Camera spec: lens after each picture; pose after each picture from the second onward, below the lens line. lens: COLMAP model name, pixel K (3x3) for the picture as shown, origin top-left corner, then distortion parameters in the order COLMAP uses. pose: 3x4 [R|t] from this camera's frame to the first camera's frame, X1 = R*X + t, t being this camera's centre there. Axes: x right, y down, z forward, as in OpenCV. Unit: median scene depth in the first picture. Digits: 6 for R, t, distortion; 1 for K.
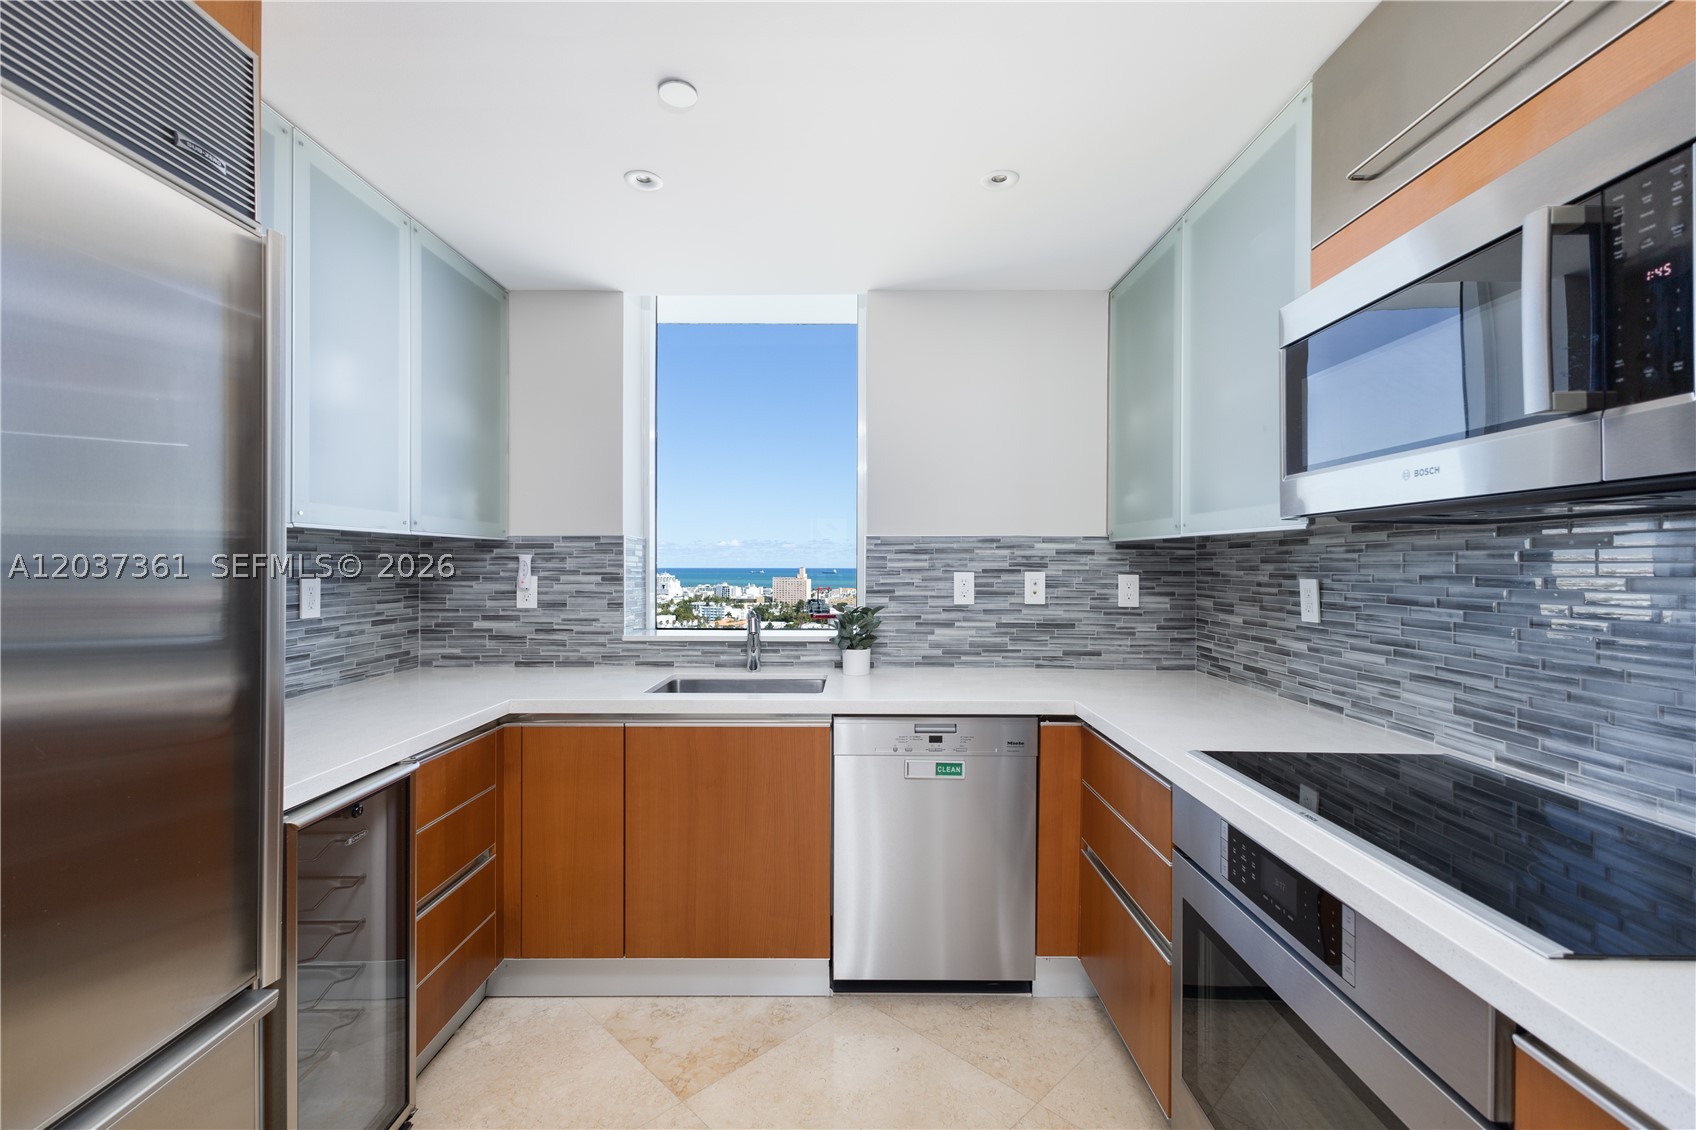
lens RADIAL K [[732.4, 0, 857.4], [0, 732.4, 563.0], [0, 0, 1]] dist [0.009909, -0.001007]
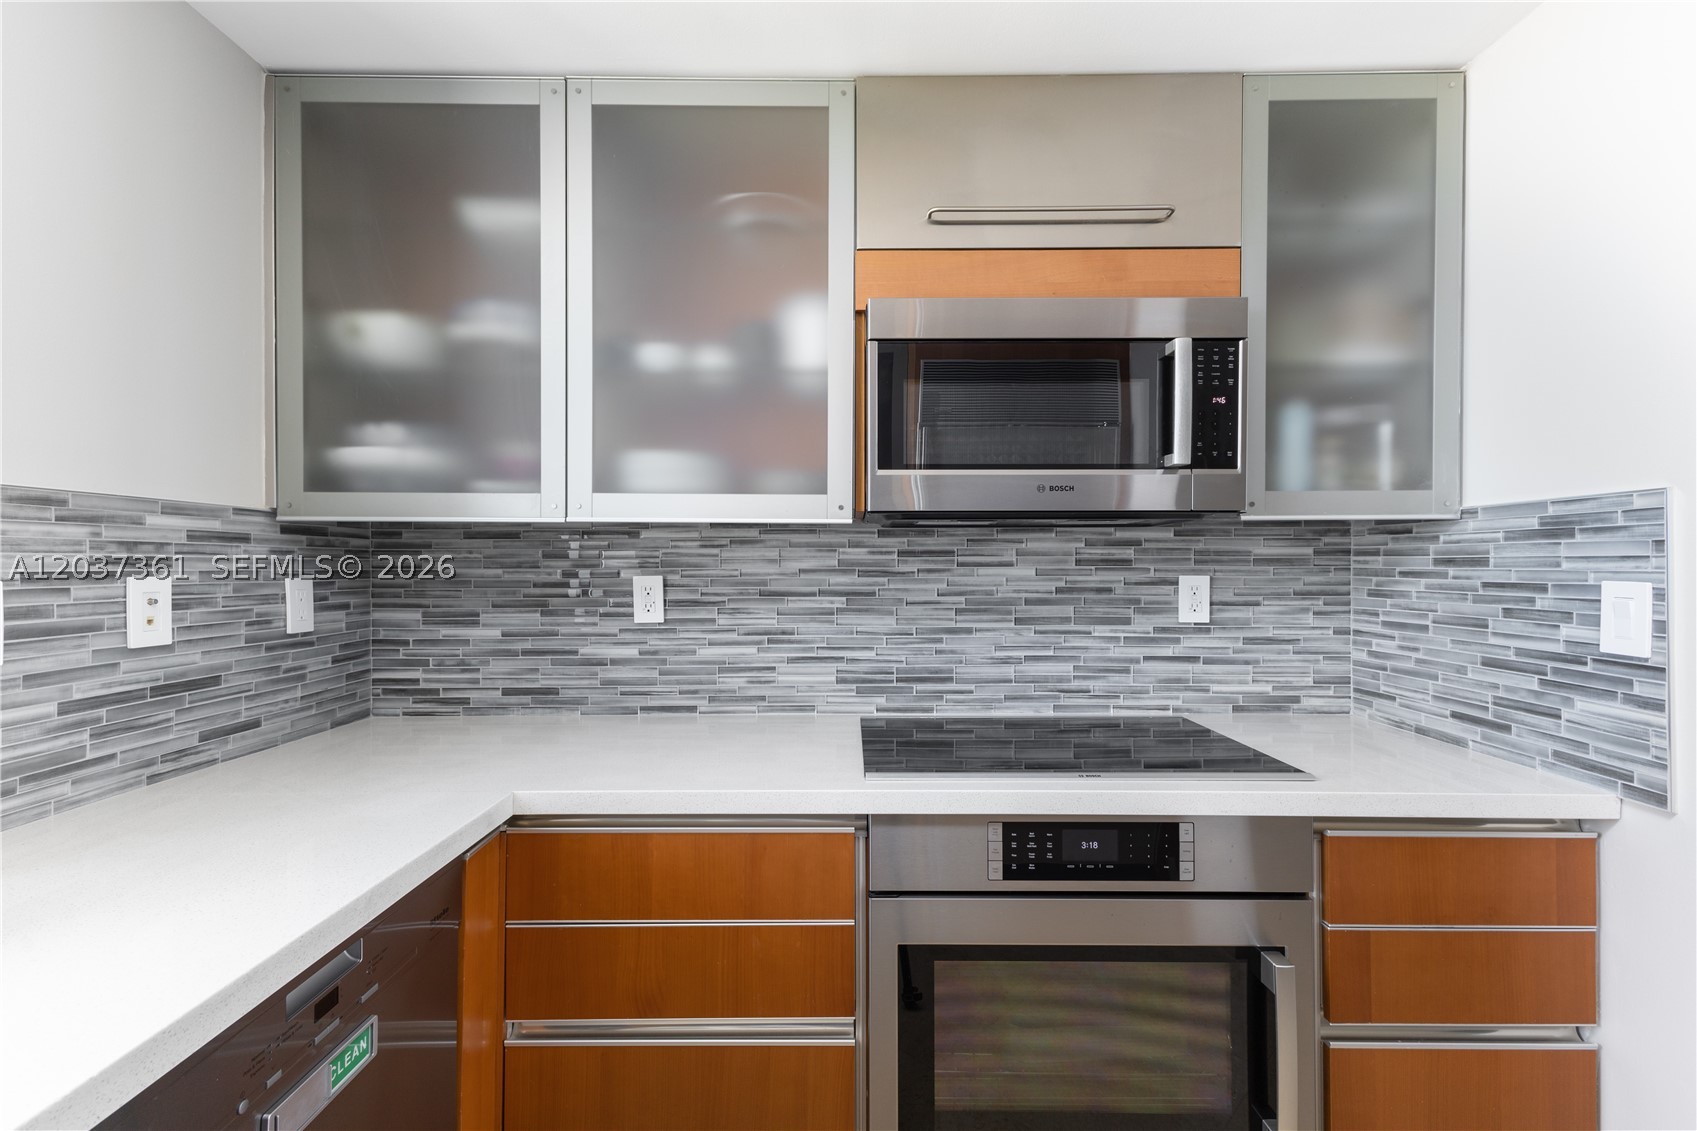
lens RADIAL K [[732.9, 0, 852.8], [0, 732.9, 562.4], [0, 0, 1]] dist [0.009909, -0.001007]
pose [[0.005528, -0.003055, 0.999980, -0.239773], [0.000289, 0.999995, 0.003054, 0.002017], [-0.999985, 0.000272, 0.005529, 0.602754]]
